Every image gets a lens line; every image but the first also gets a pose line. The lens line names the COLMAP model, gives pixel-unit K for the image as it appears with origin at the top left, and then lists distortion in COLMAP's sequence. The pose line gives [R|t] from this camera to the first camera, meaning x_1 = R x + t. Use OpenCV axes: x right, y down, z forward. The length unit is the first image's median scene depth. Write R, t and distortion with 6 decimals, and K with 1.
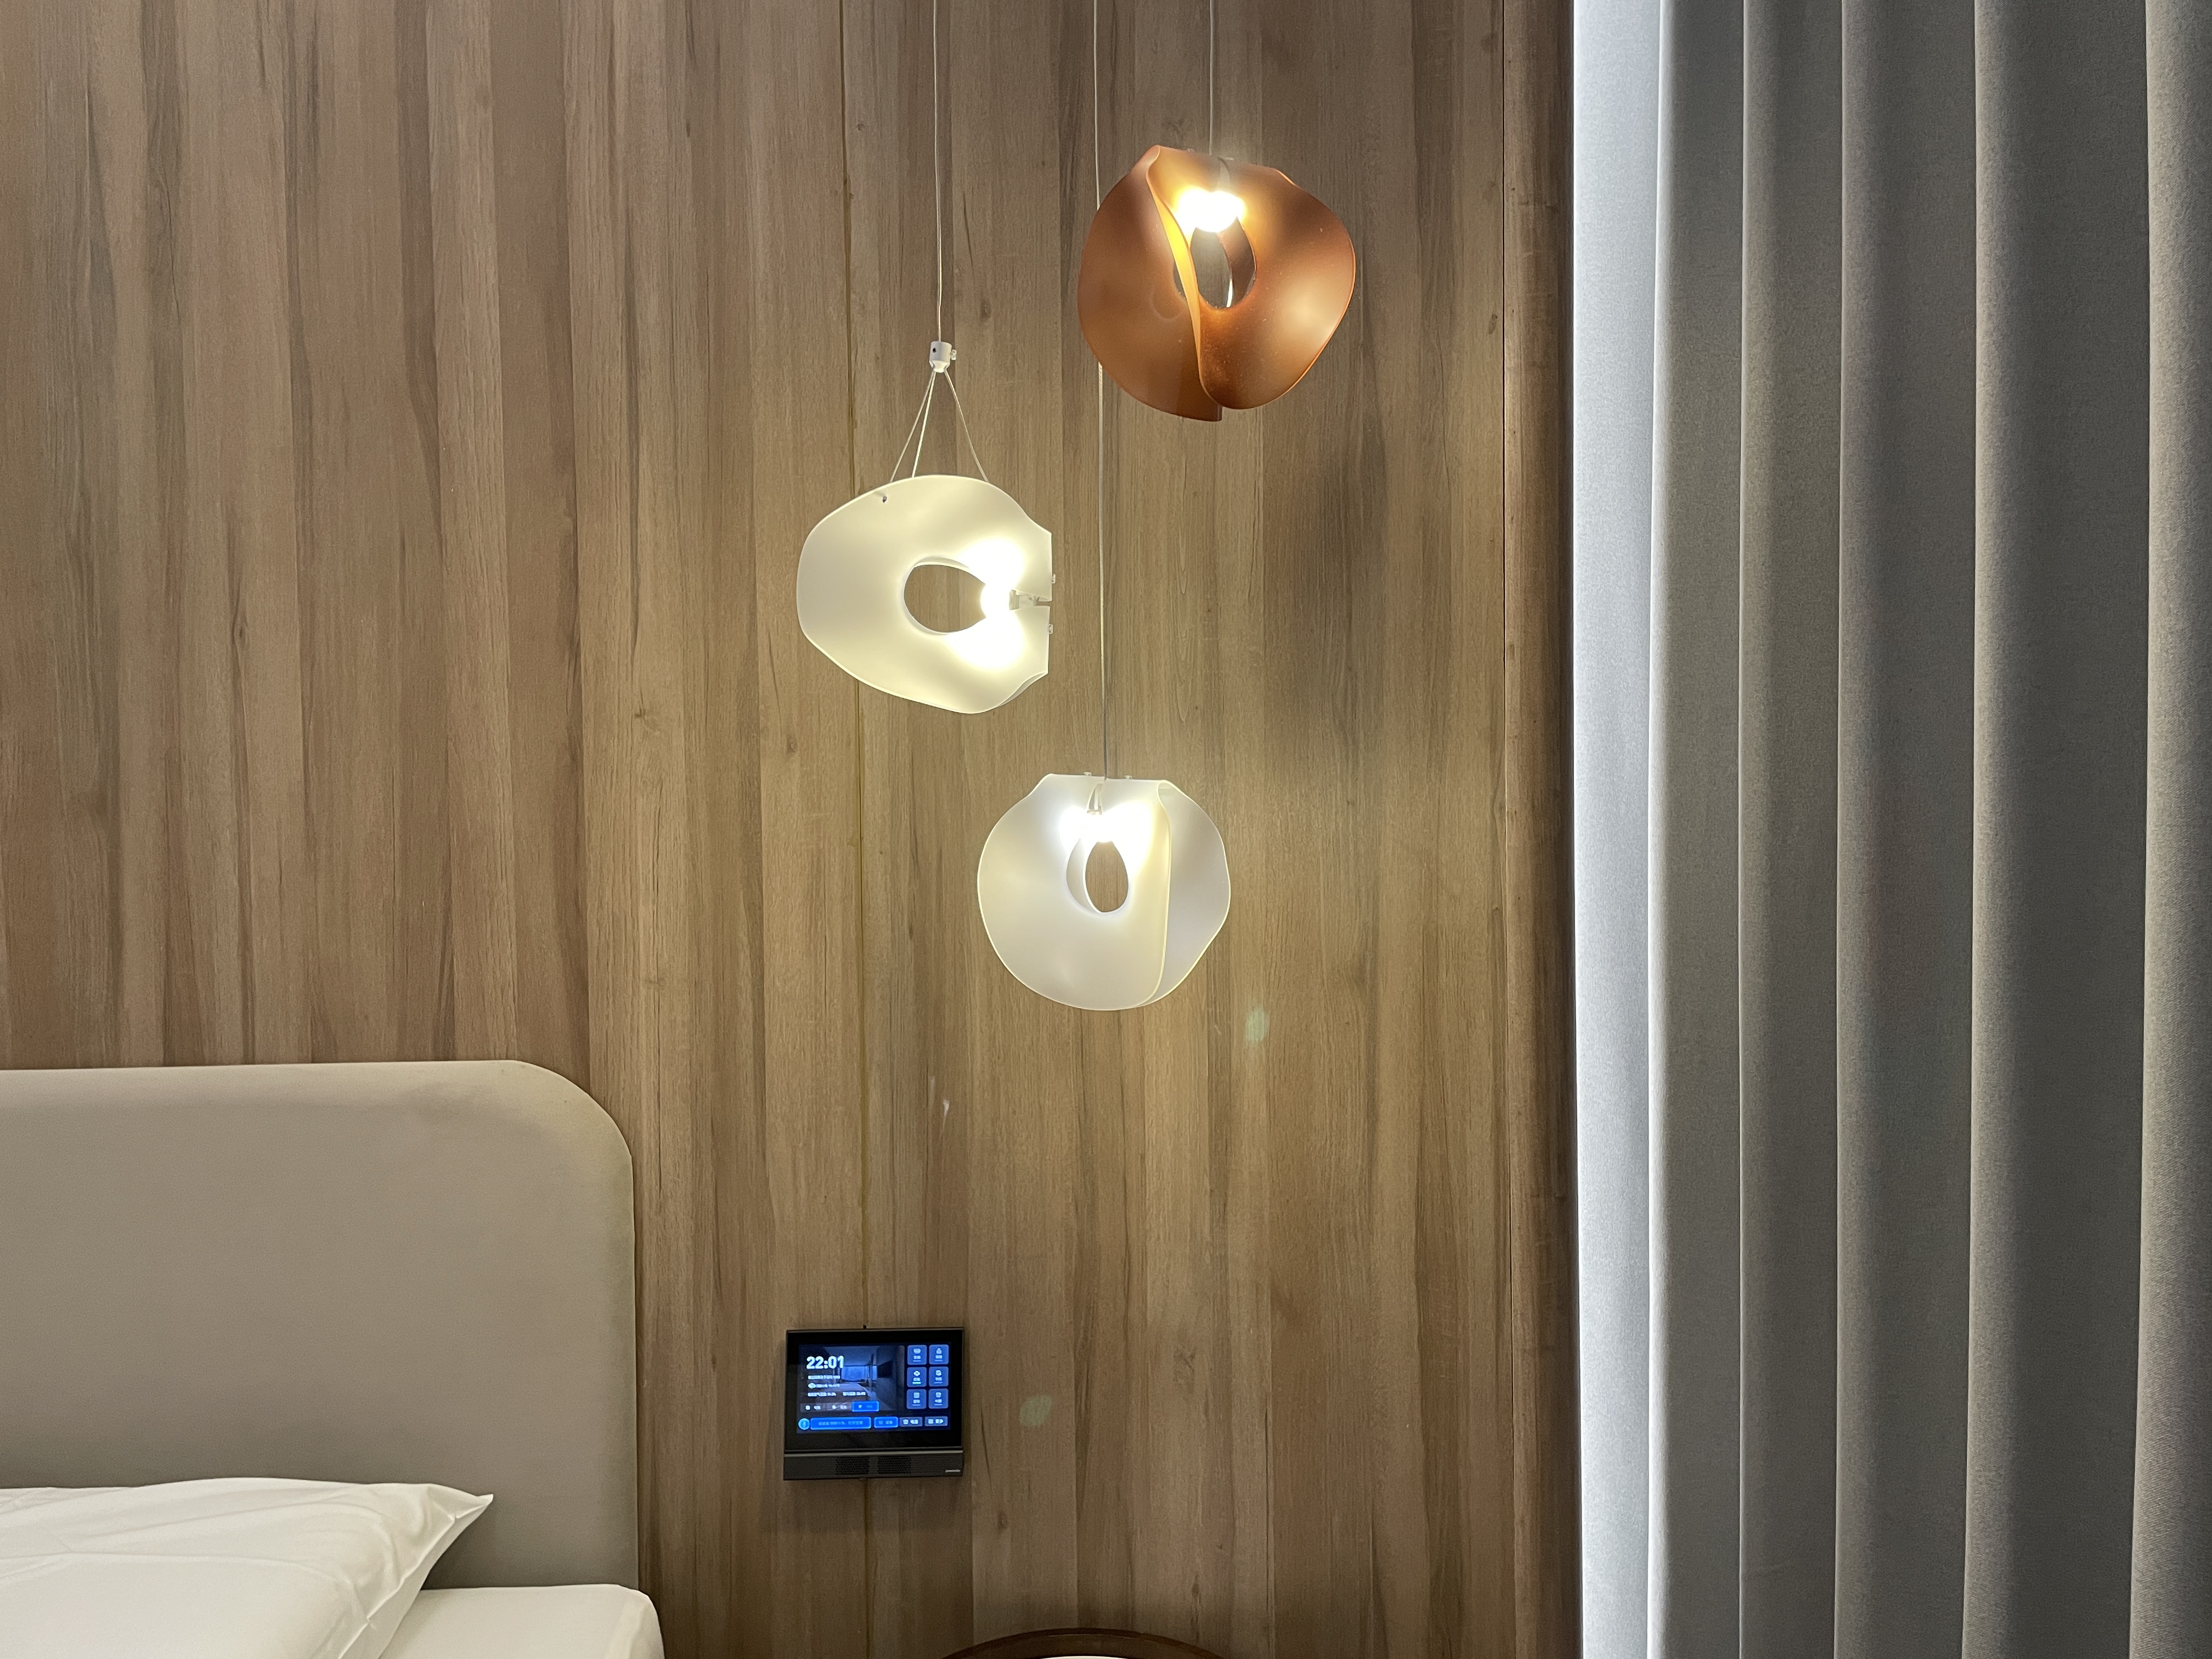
lens RADIAL K [[1666.0, 0, 1107.8], [0, 1666.0, 822.0], [0, 0, 1]] dist [0.090820, -0.120990]
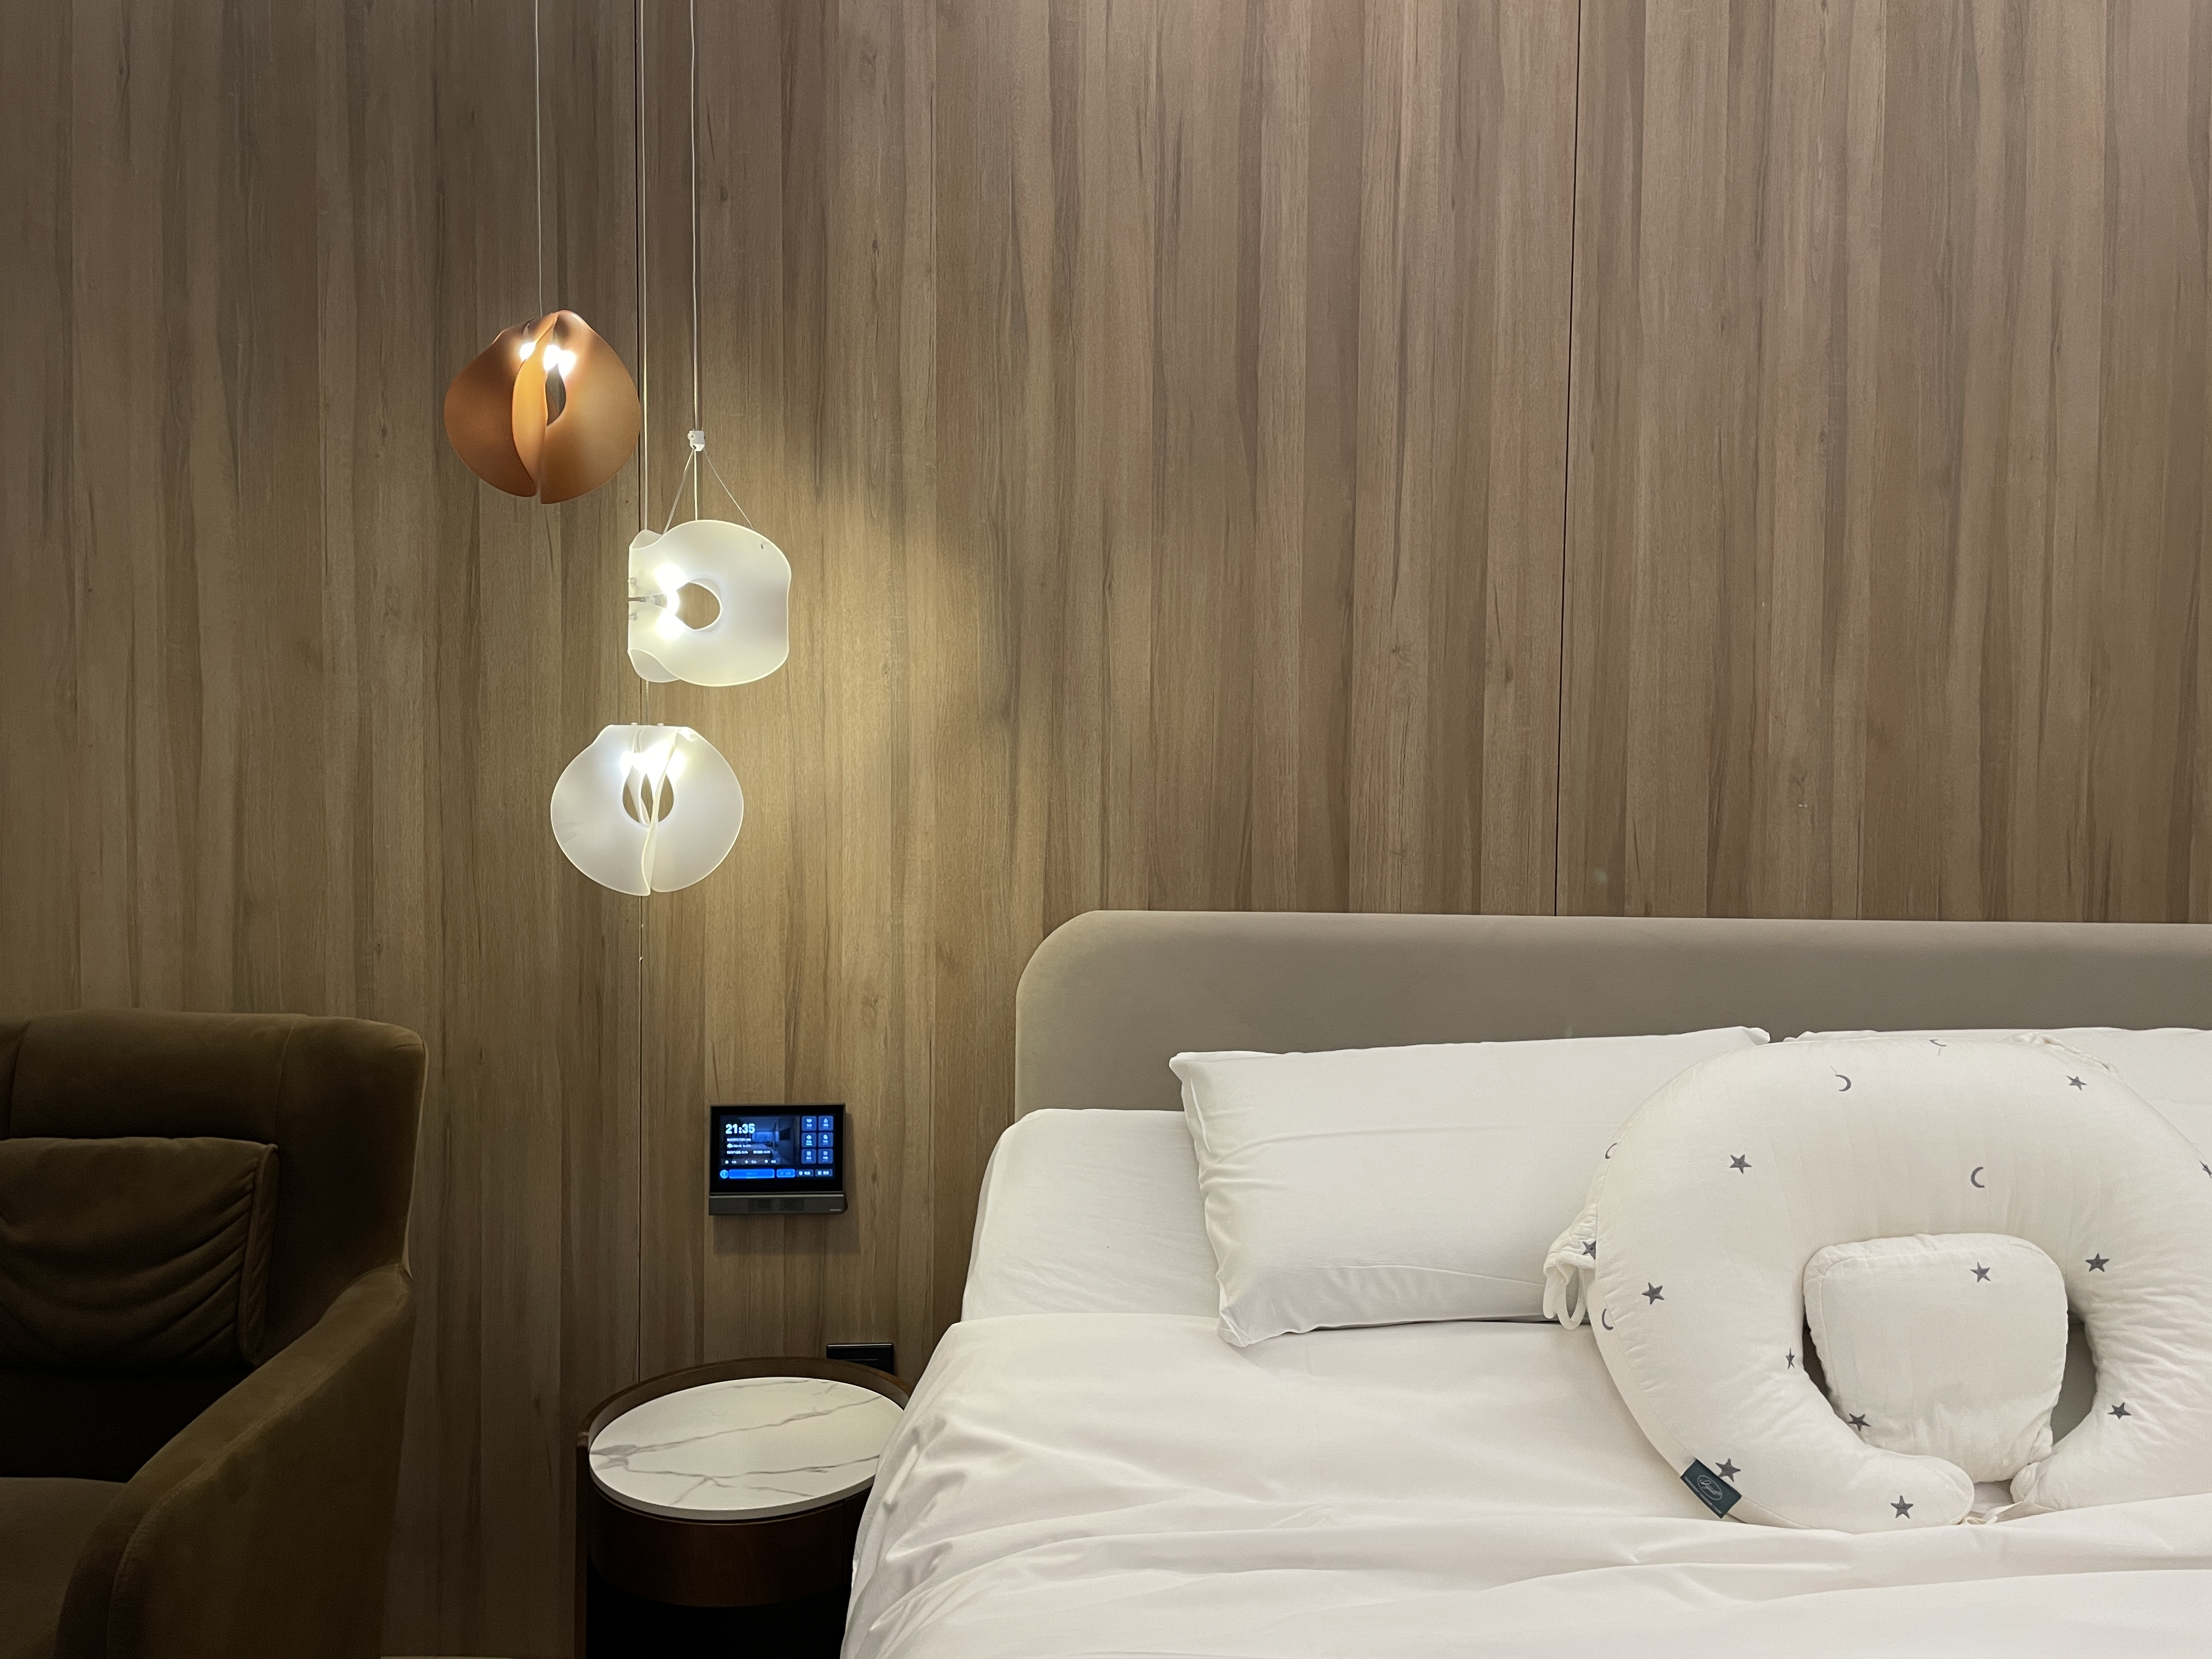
lens RADIAL K [[1666.0, 0, 1105.4], [0, 1666.0, 825.0], [0, 0, 1]] dist [0.090820, -0.120990]
pose [[0.997644, 0.021275, -0.065218, -0.421911], [-0.020617, 0.999730, 0.010753, 0.064573], [0.065429, -0.009383, 0.997813, -0.331672]]
